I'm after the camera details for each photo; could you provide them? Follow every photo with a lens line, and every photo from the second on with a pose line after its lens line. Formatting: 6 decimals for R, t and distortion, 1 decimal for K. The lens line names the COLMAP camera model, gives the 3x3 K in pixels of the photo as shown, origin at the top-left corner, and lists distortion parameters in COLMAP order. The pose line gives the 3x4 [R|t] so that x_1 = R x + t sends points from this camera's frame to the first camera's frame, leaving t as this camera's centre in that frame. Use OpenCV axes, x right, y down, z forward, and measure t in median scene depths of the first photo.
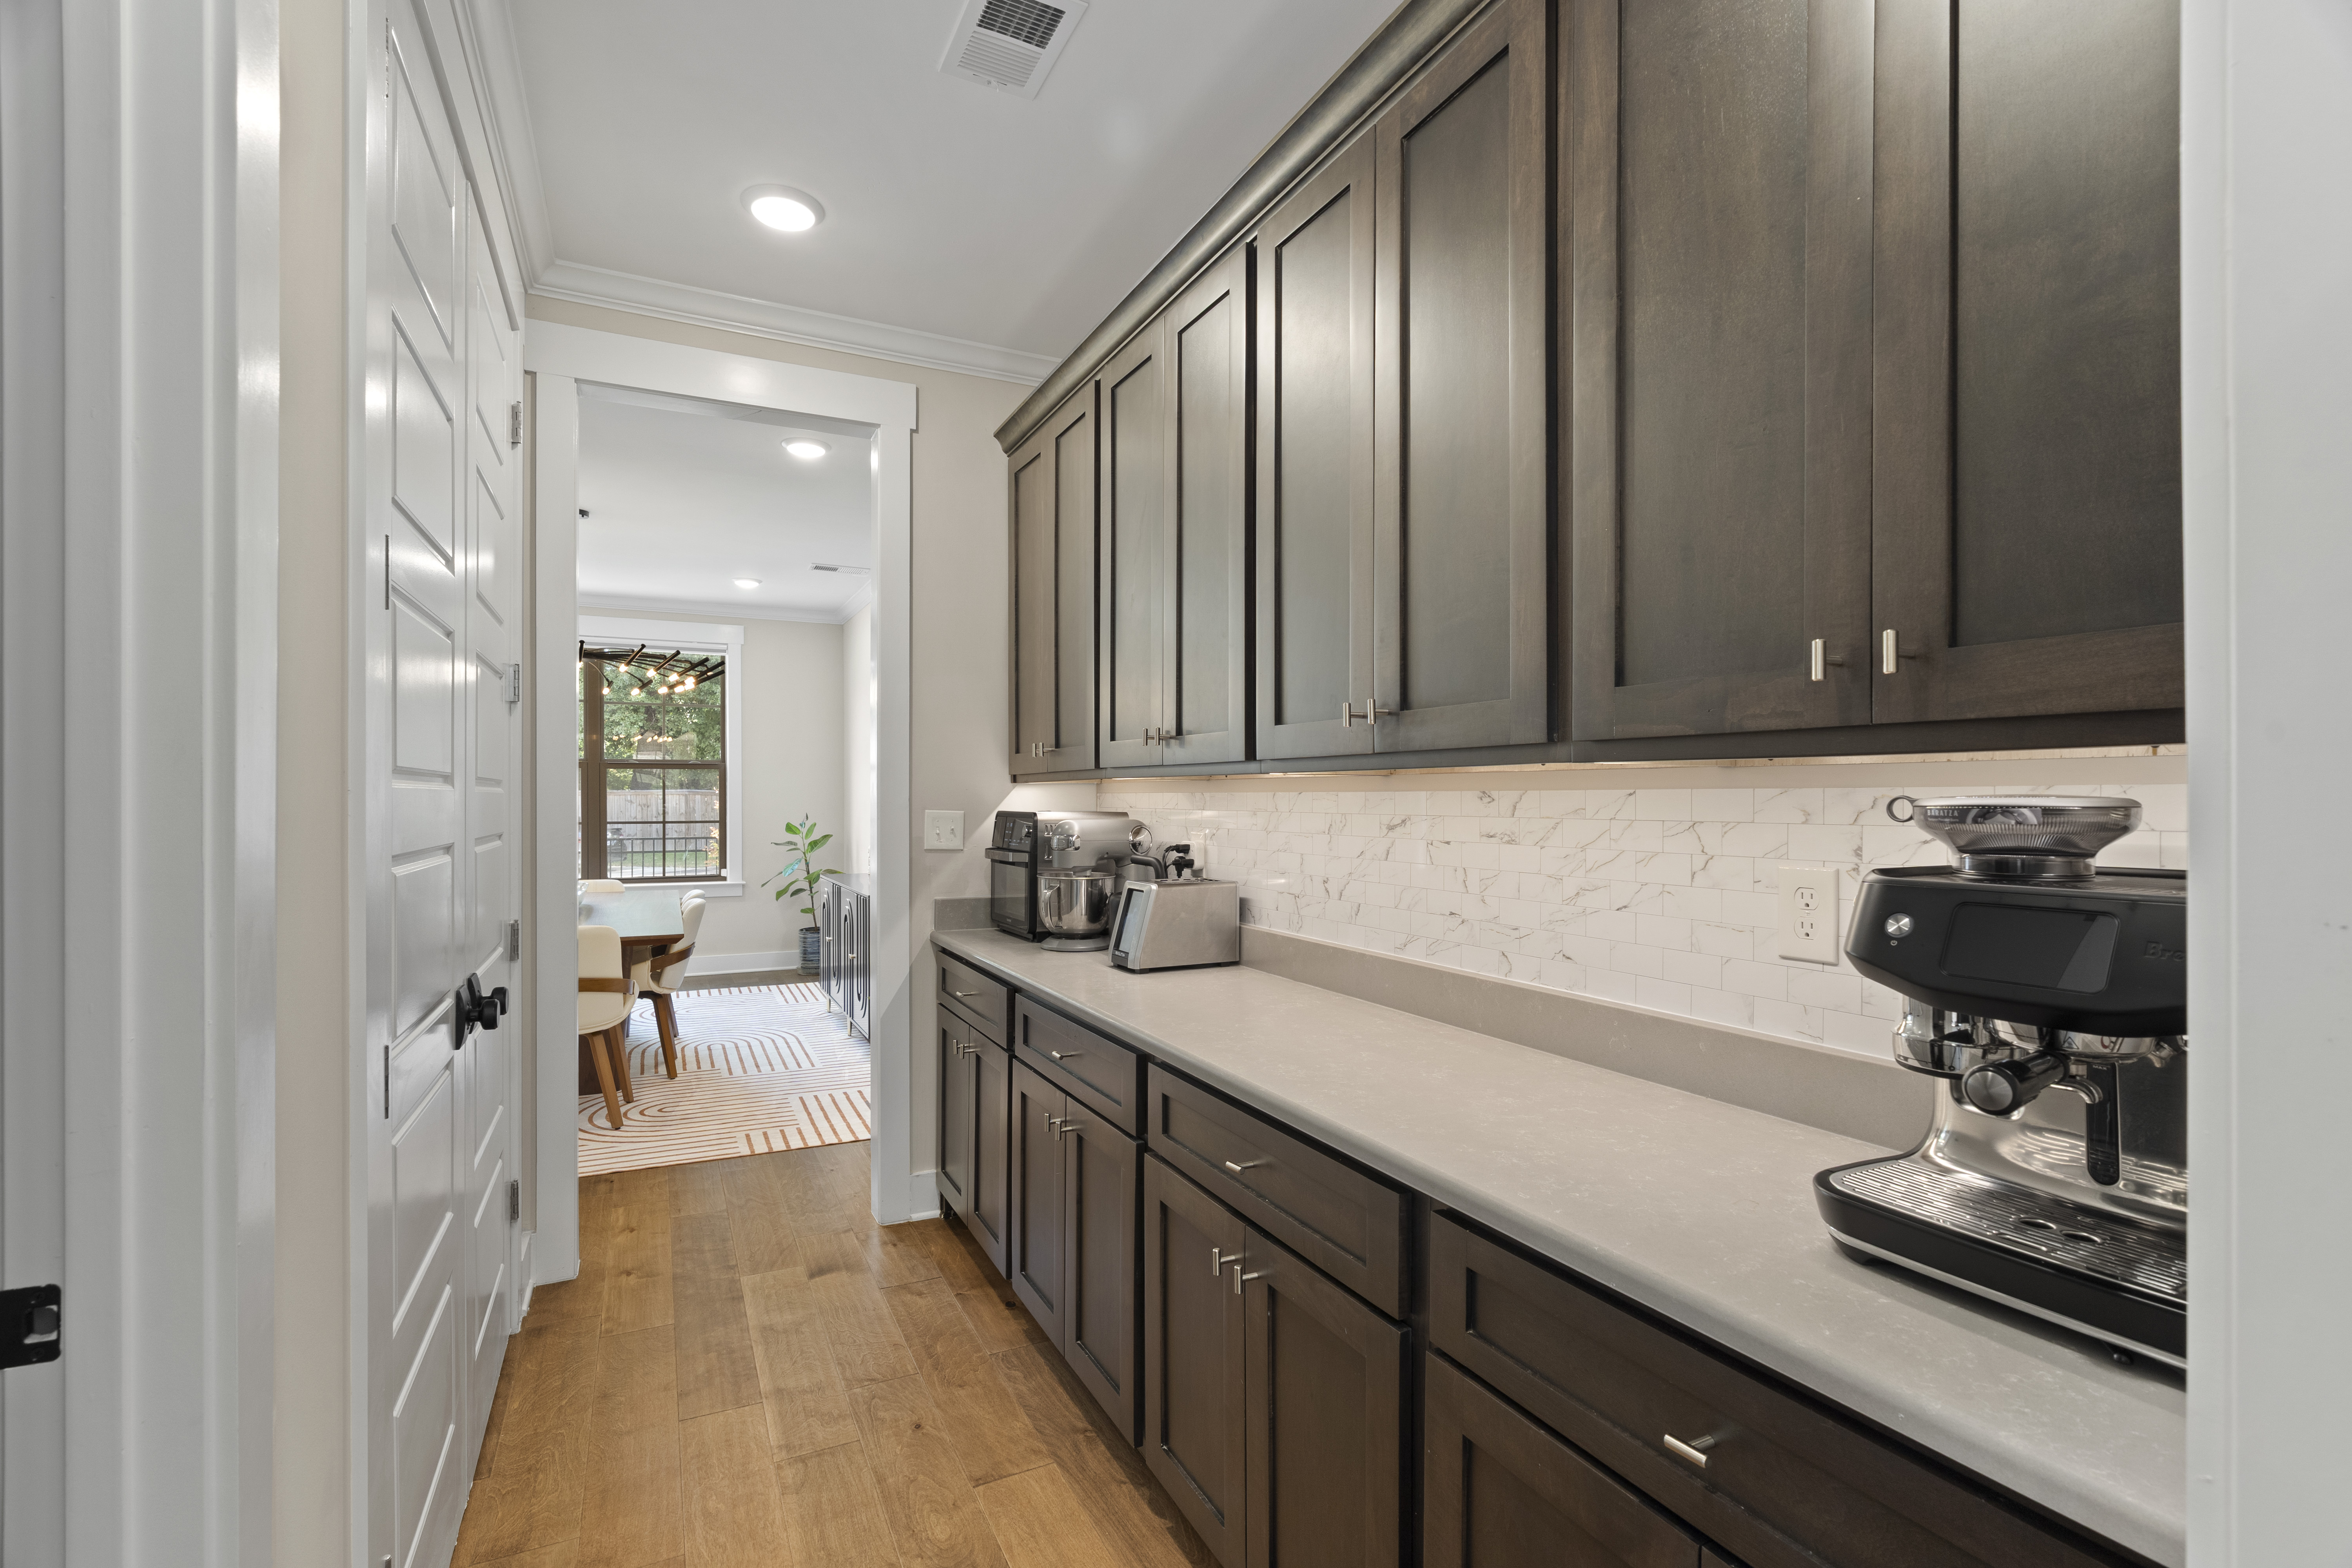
lens RADIAL K [[1067.7, 0, 1175.5], [0, 1067.7, 792.8], [0, 0, 1]] dist [-0.005191, -0.000078]
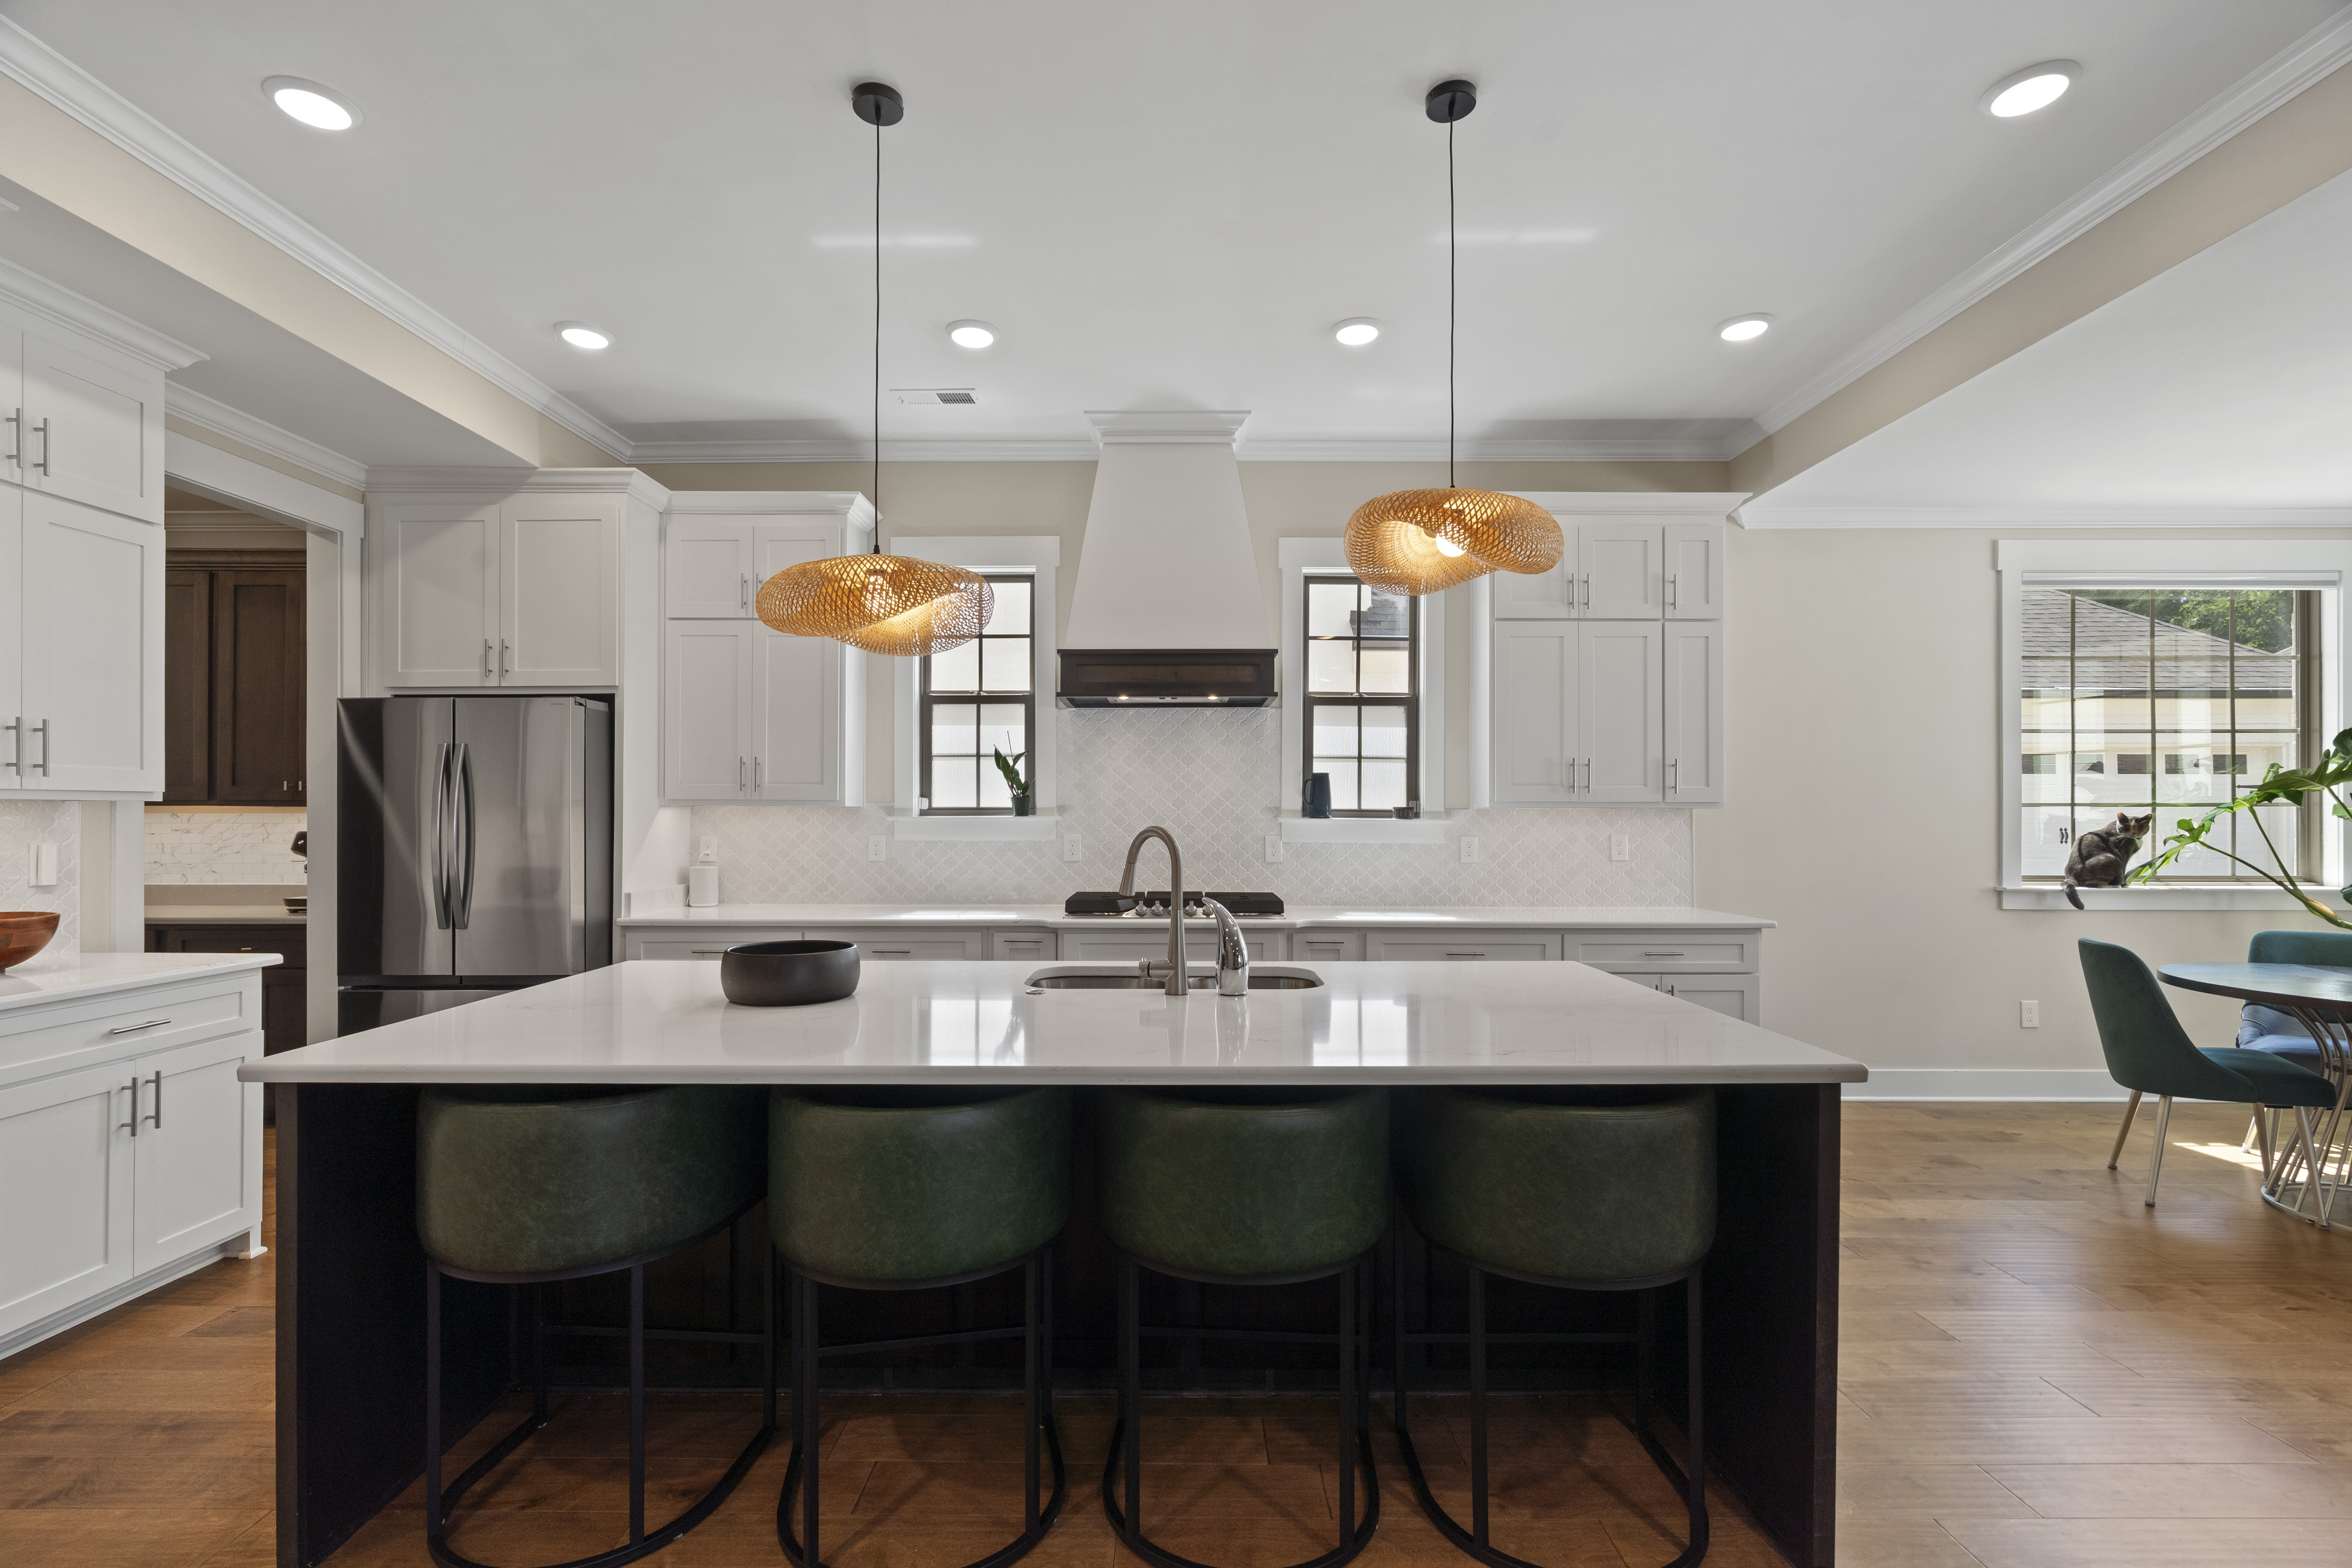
lens RADIAL K [[1067.7, 0, 1166.2], [0, 1067.7, 799.1], [0, 0, 1]] dist [-0.005191, -0.000078]
pose [[0.460900, 0.005248, 0.887436, -0.975655], [-0.002348, 0.999986, -0.004694, -0.032503], [-0.887449, 0.000080, 0.460906, -2.550902]]
